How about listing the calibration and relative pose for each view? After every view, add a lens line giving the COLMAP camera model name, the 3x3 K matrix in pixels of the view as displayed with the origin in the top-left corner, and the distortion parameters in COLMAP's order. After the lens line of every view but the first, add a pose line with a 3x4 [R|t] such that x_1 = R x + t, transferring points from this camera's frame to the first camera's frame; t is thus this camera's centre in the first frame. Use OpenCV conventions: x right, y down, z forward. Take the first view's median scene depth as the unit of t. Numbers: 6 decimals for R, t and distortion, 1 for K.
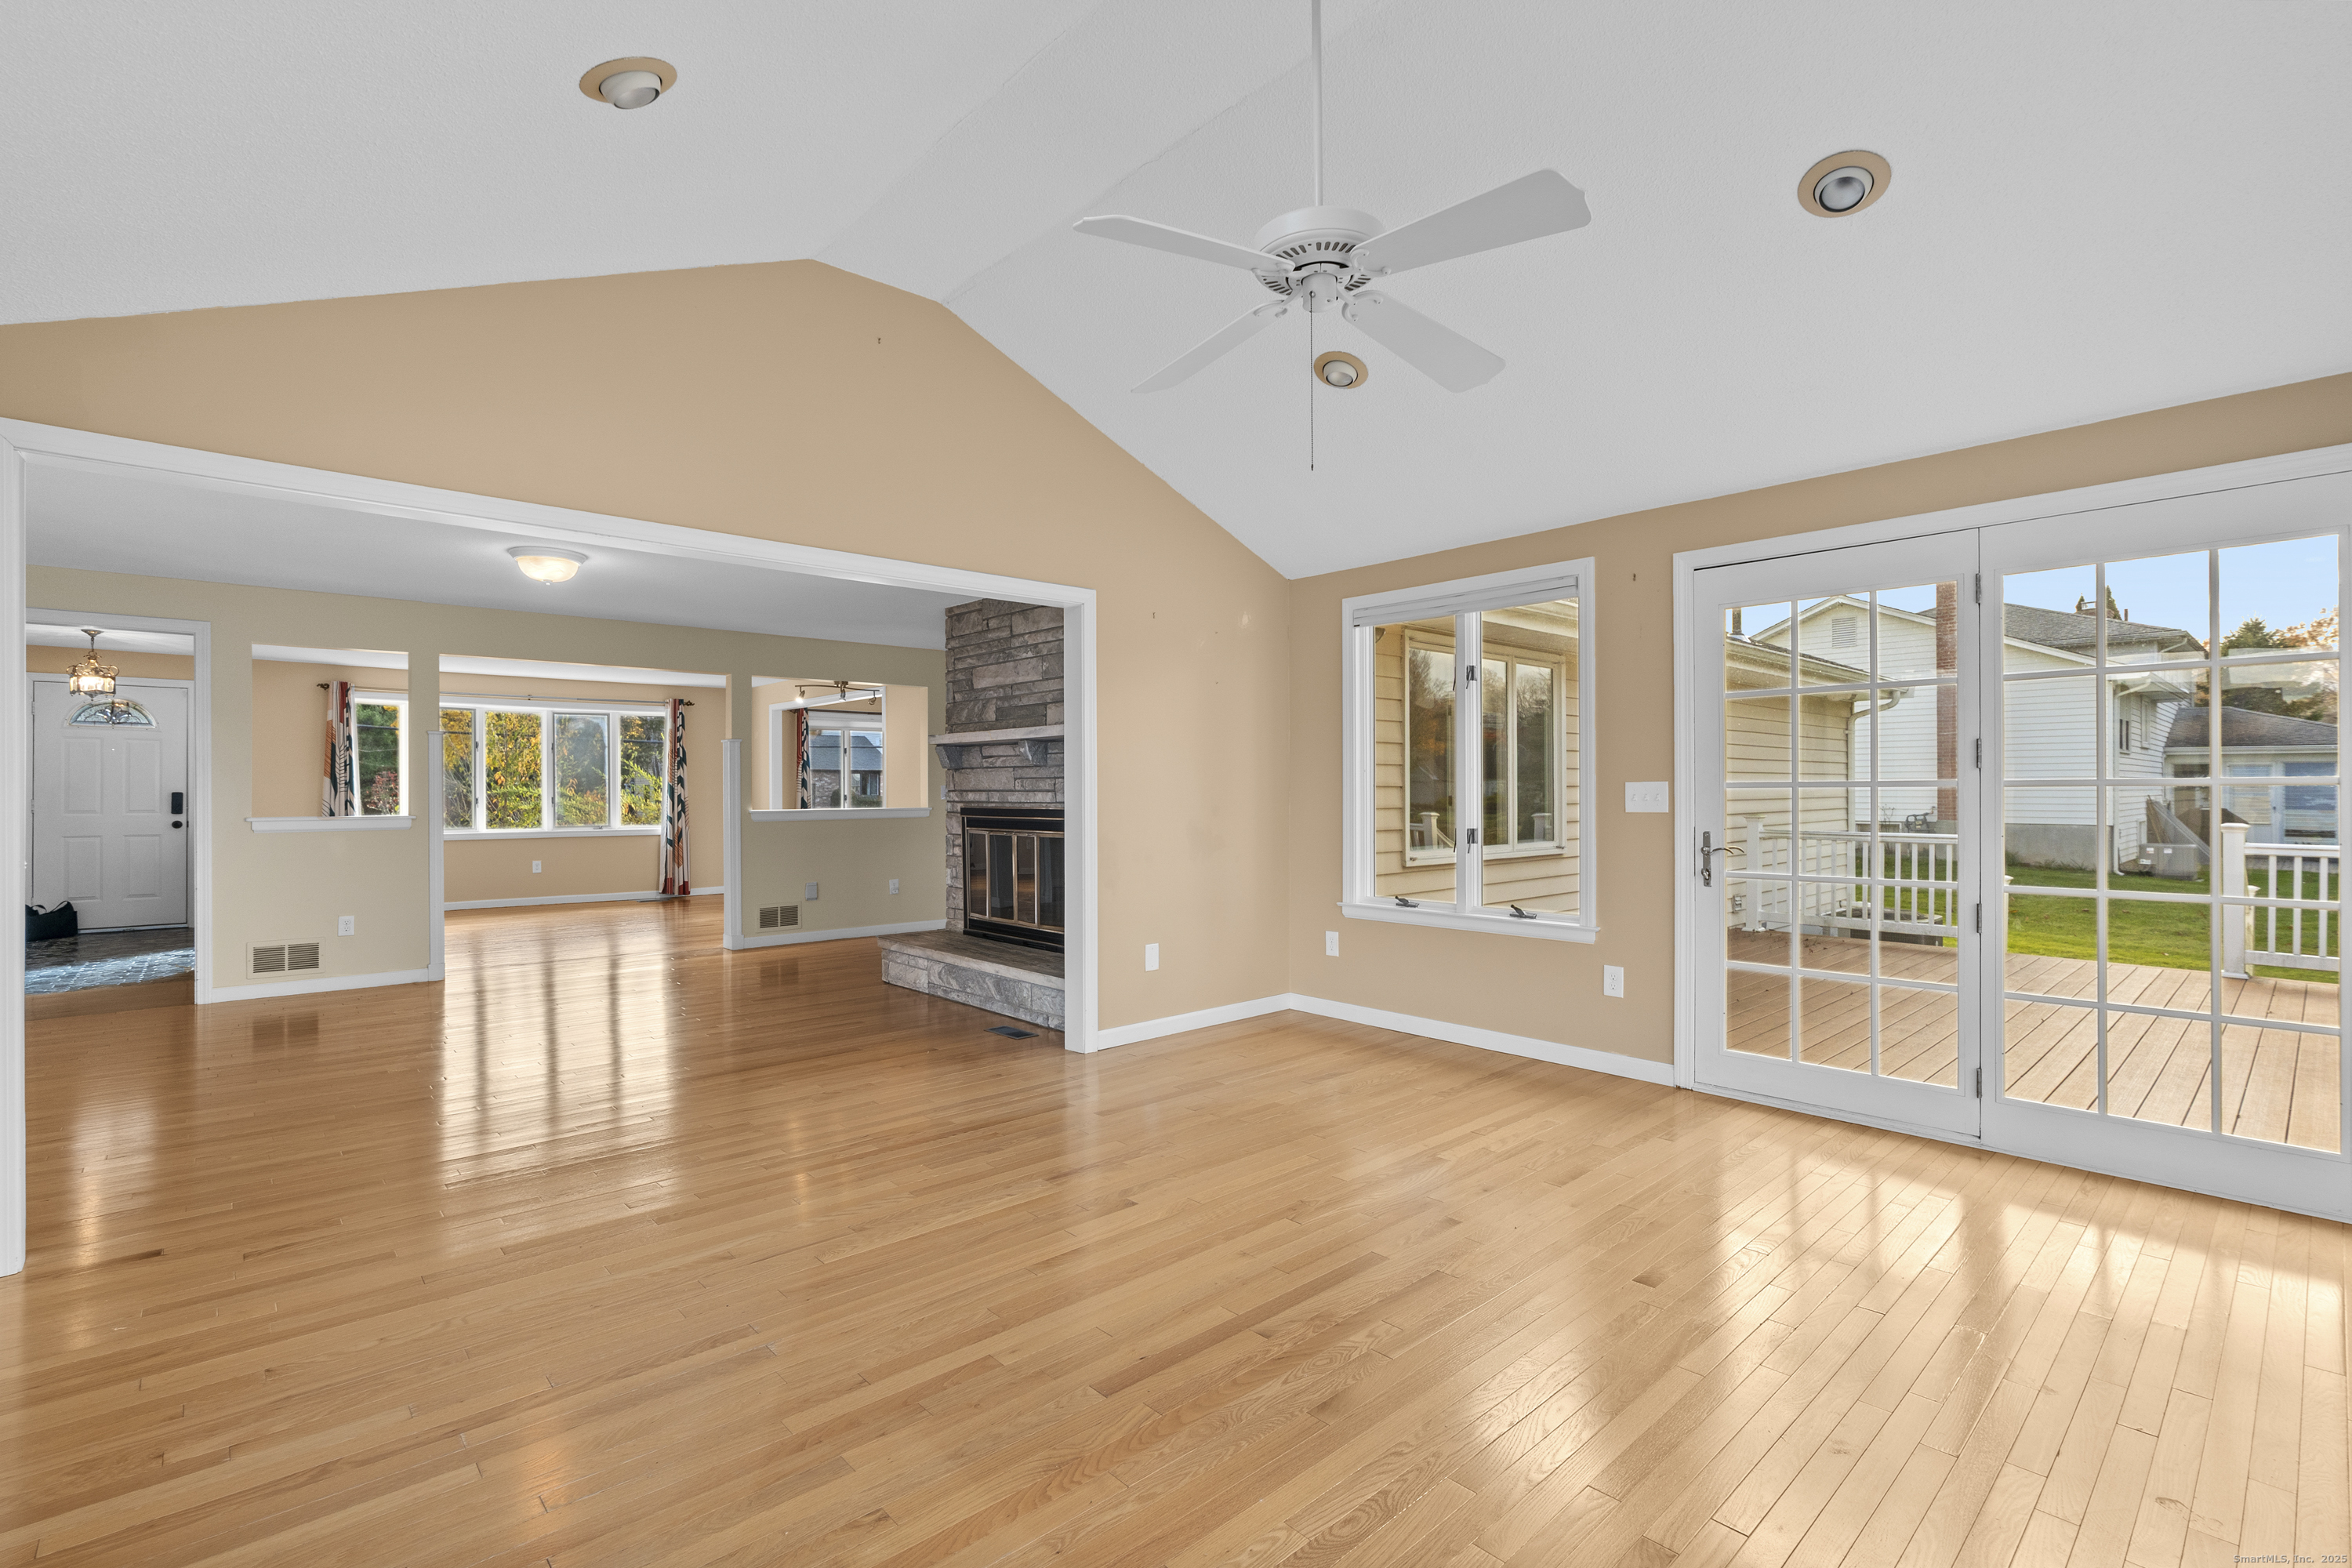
lens RADIAL K [[1068.3, 0, 1168.1], [0, 1068.3, 782.0], [0, 0, 1]] dist [-0.006335, -0.000348]
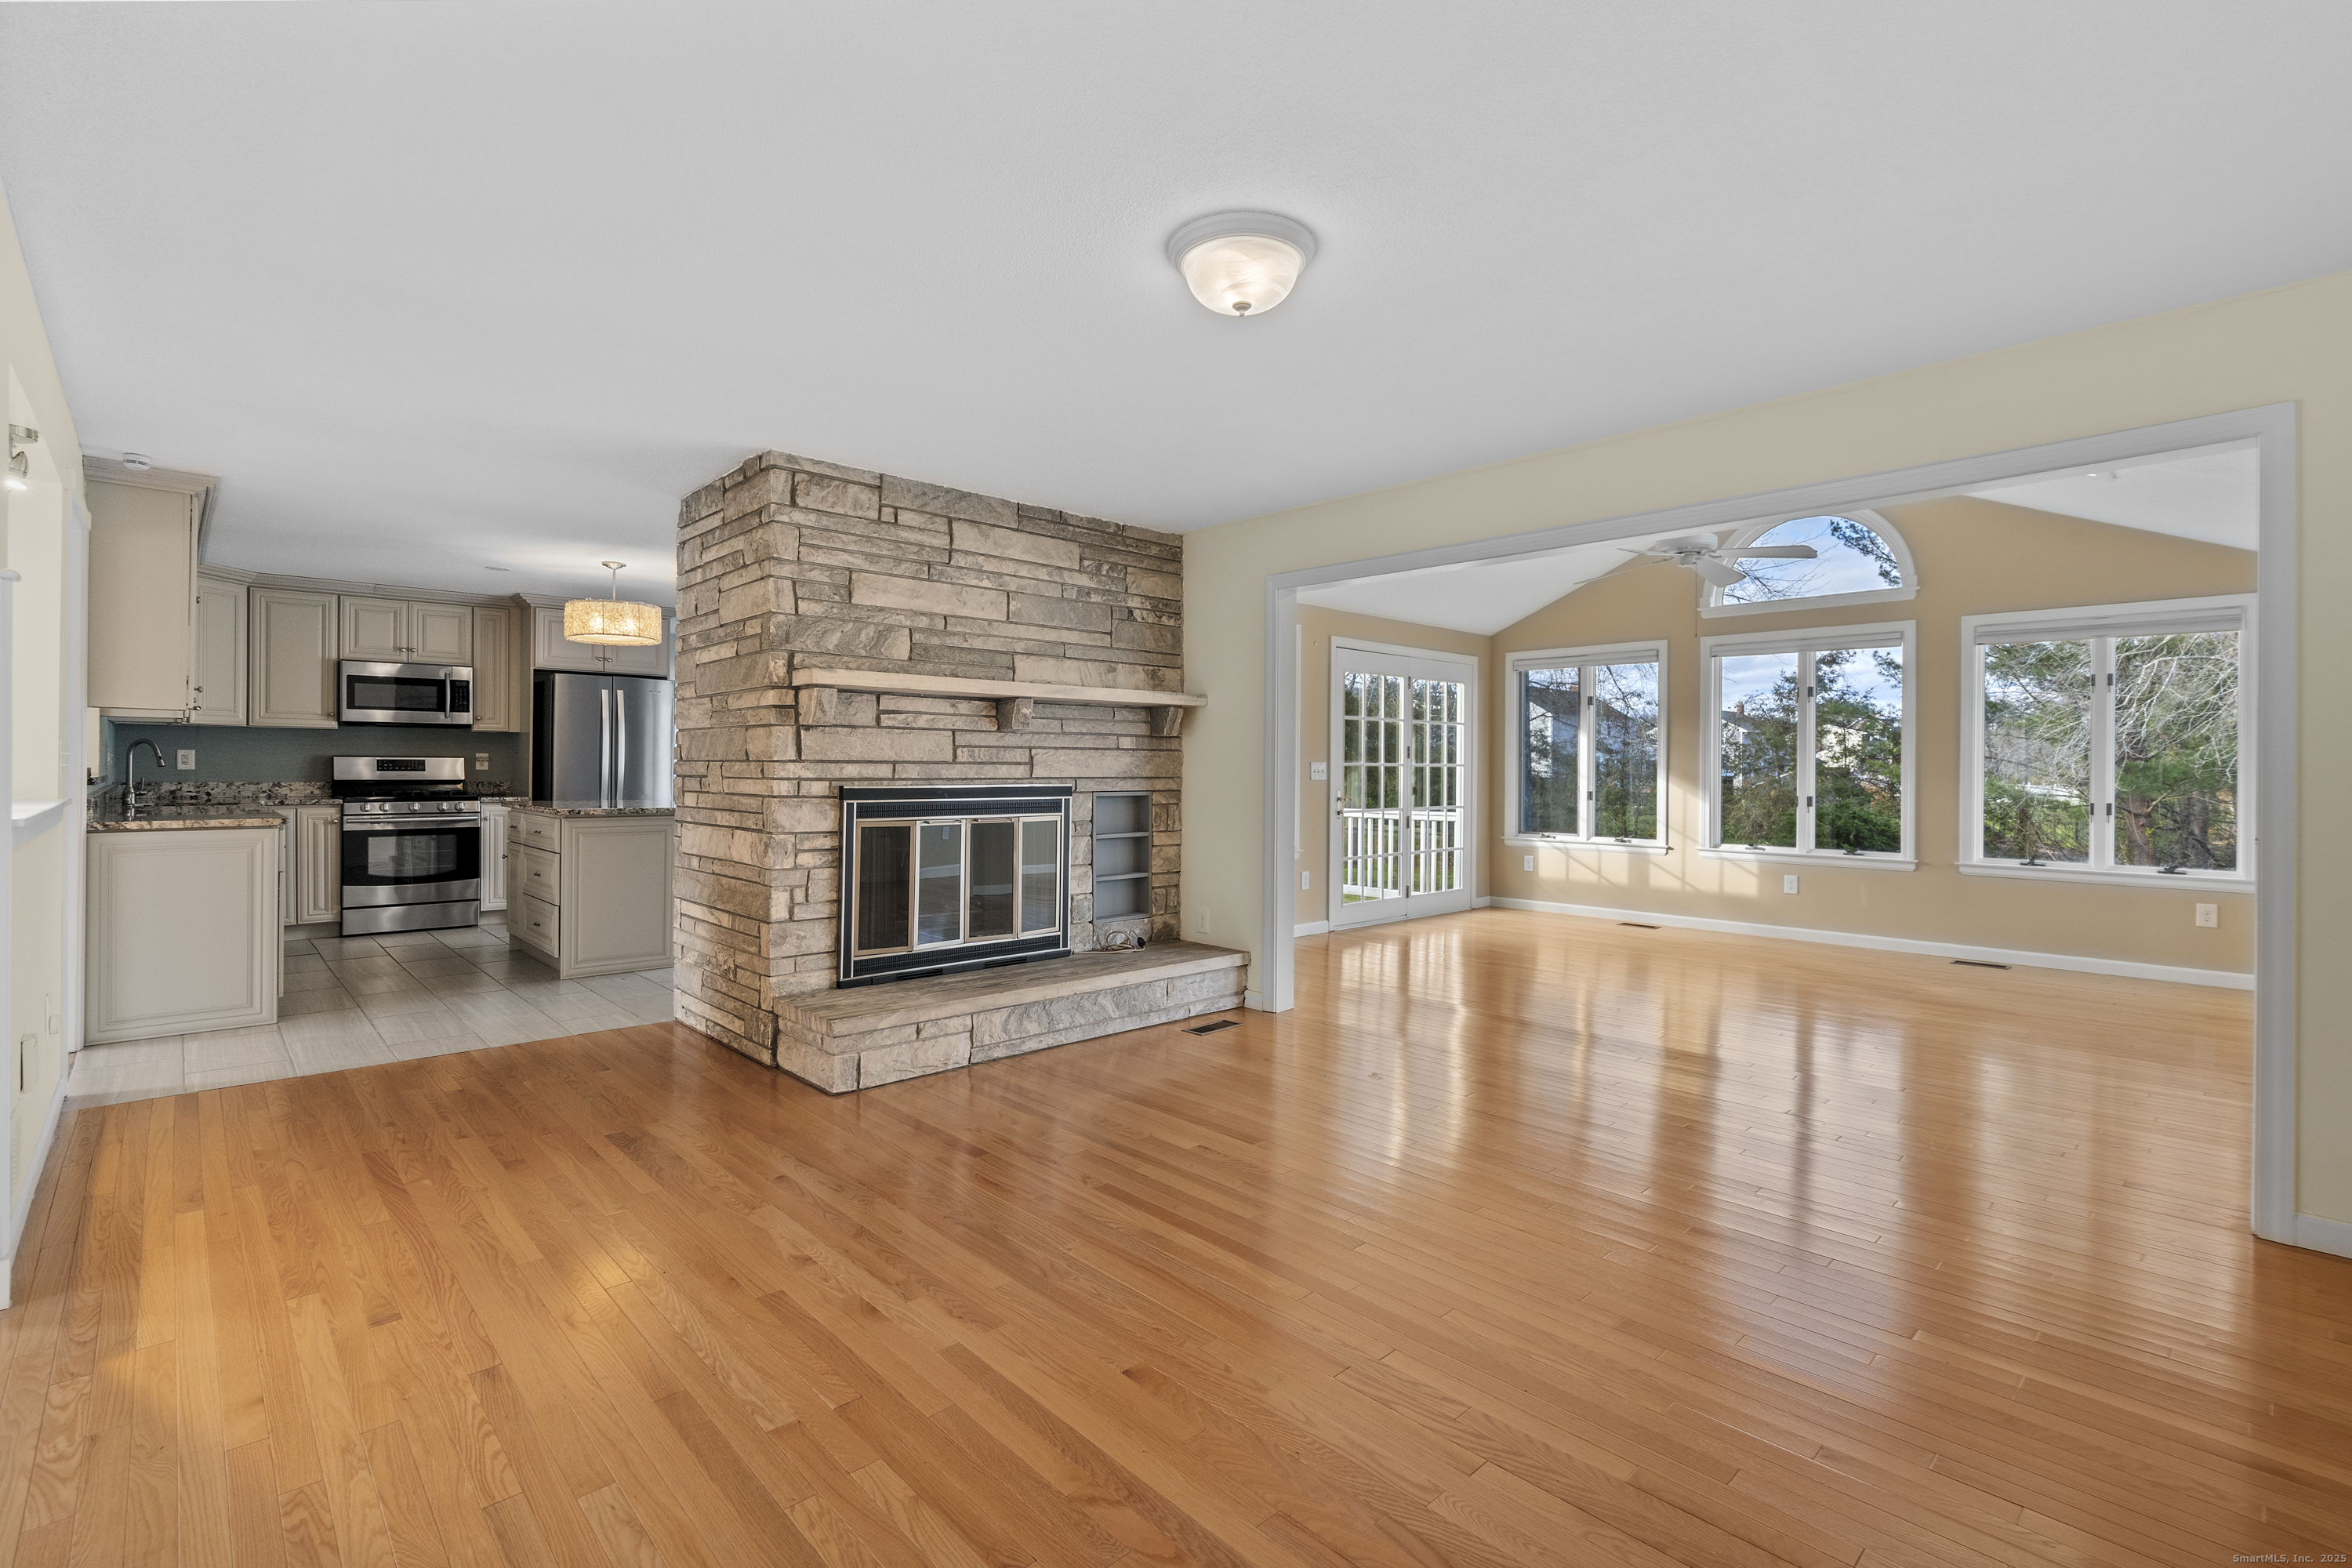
lens RADIAL K [[1068.3, 0, 1171.5], [0, 1068.3, 771.9], [0, 0, 1]] dist [-0.006335, -0.000348]
pose [[-0.019878, 0.002399, 0.999800, -0.857880], [-0.008902, 0.999957, -0.002576, 0.014717], [-0.999763, -0.008951, -0.019856, 0.849434]]
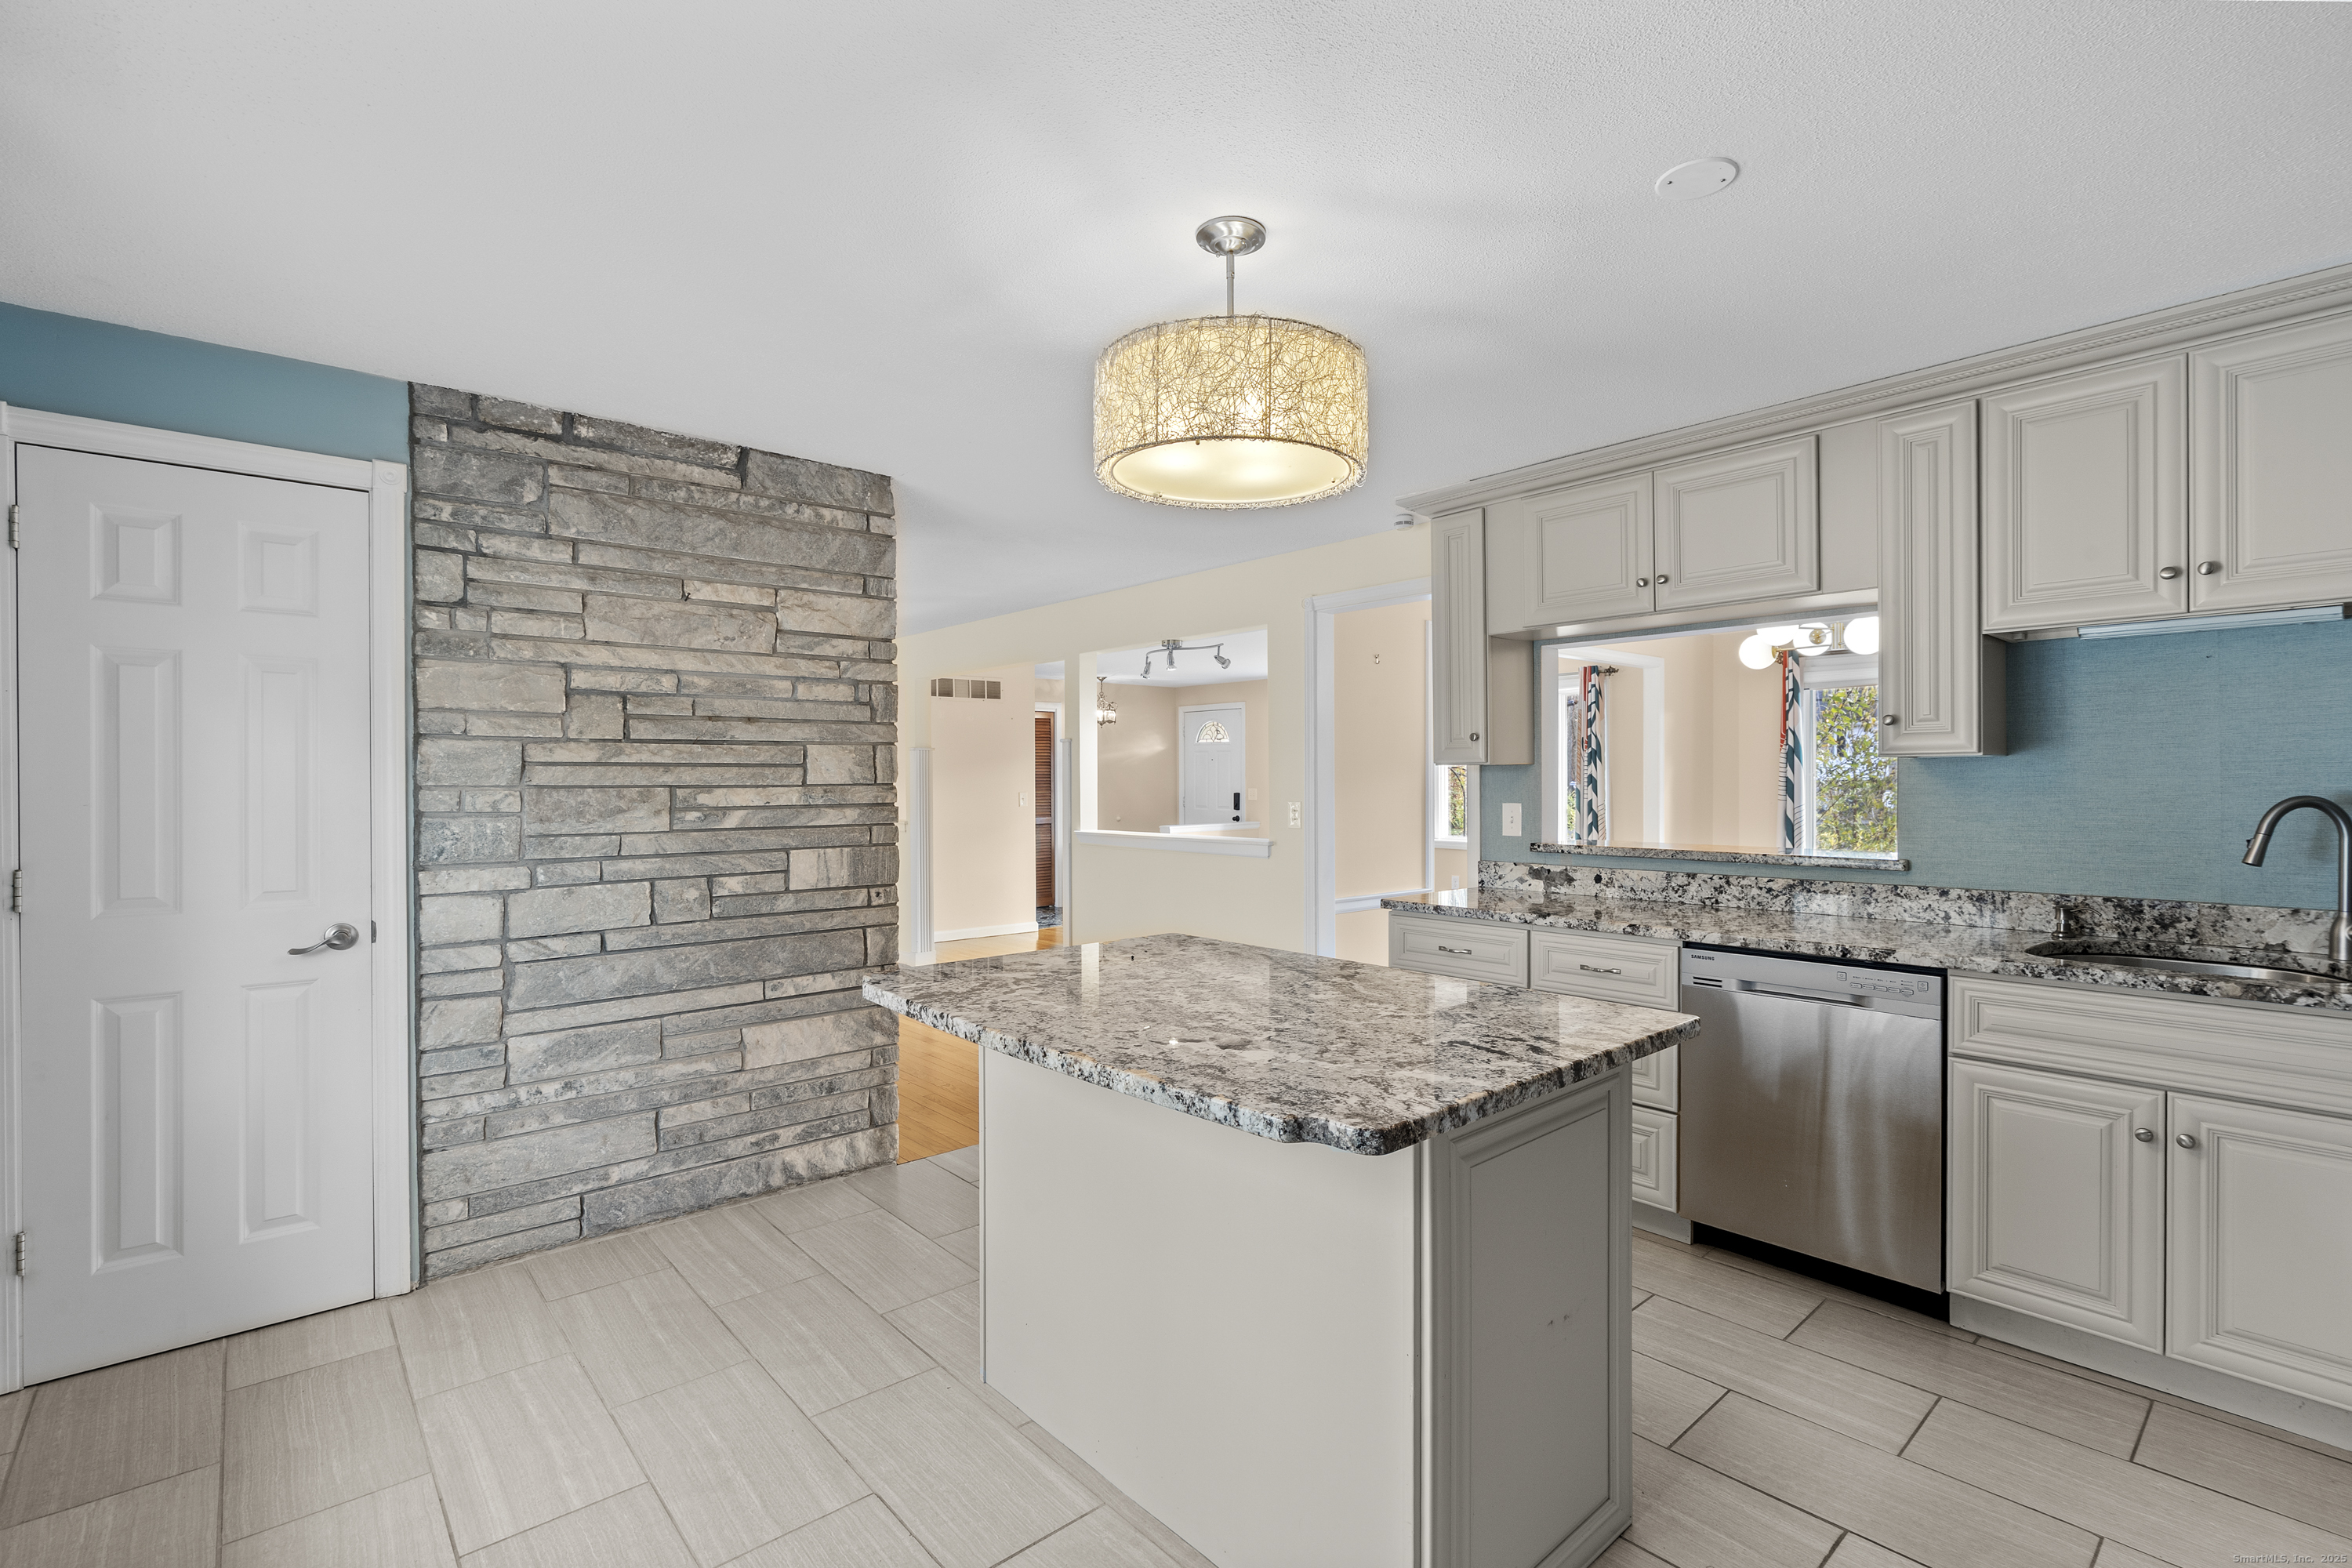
lens RADIAL K [[1068.3, 0, 1180.1], [0, 1068.3, 785.3], [0, 0, 1]] dist [-0.006335, -0.000348]
pose [[-0.021635, 0.002916, -0.999762, 0.504197], [0.007506, 0.999968, 0.002754, -0.005509], [0.999738, -0.007445, -0.021656, 1.319209]]
